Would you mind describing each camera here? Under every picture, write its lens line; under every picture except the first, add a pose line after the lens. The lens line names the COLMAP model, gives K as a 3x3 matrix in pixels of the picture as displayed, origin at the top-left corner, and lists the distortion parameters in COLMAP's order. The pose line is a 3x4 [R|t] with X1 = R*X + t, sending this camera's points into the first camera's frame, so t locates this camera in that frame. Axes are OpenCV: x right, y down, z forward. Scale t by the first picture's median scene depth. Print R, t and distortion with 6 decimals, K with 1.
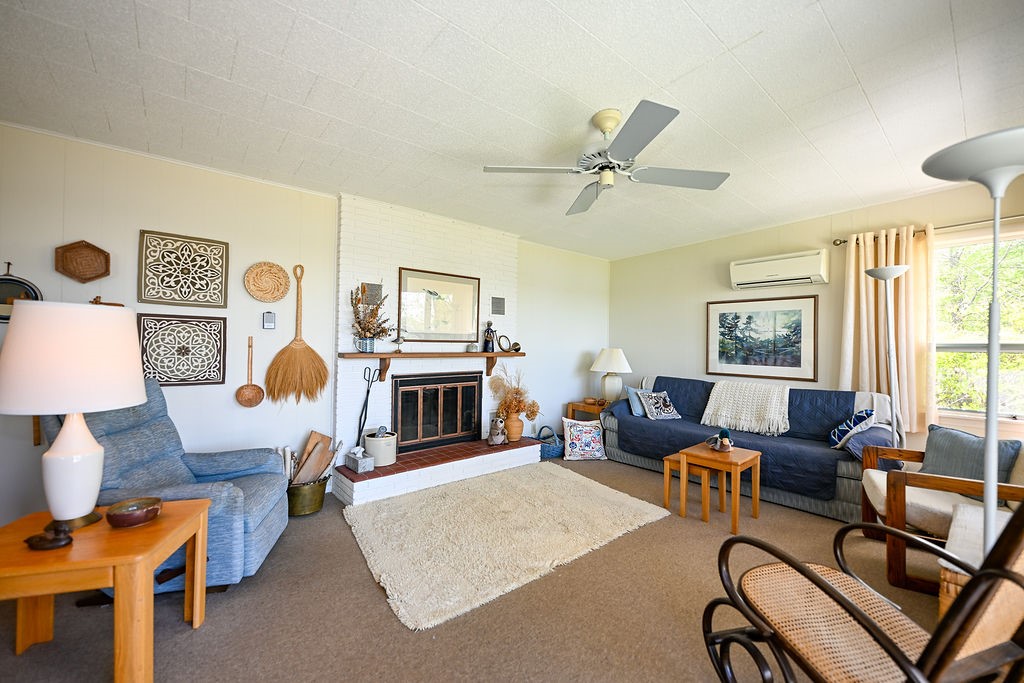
lens RADIAL K [[405.9, 0, 510.3], [0, 405.9, 339.0], [0, 0, 1]] dist [0.000521, 0.000070]
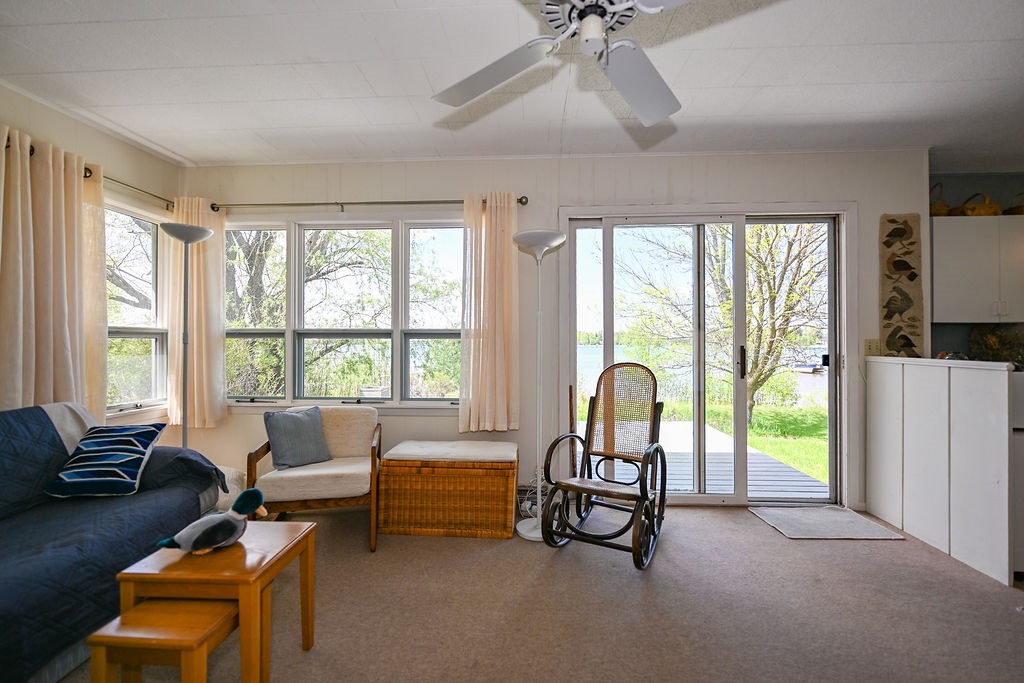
lens RADIAL K [[436.9, 0, 512.0], [0, 436.9, 341.5], [0, 0, 1]] dist [-0.000219, -0.000053]
pose [[-0.735786, -0.007980, 0.677167, -0.063148], [-0.015601, 0.999865, -0.005169, 0.027194], [-0.677034, -0.014368, -0.735811, 0.934270]]
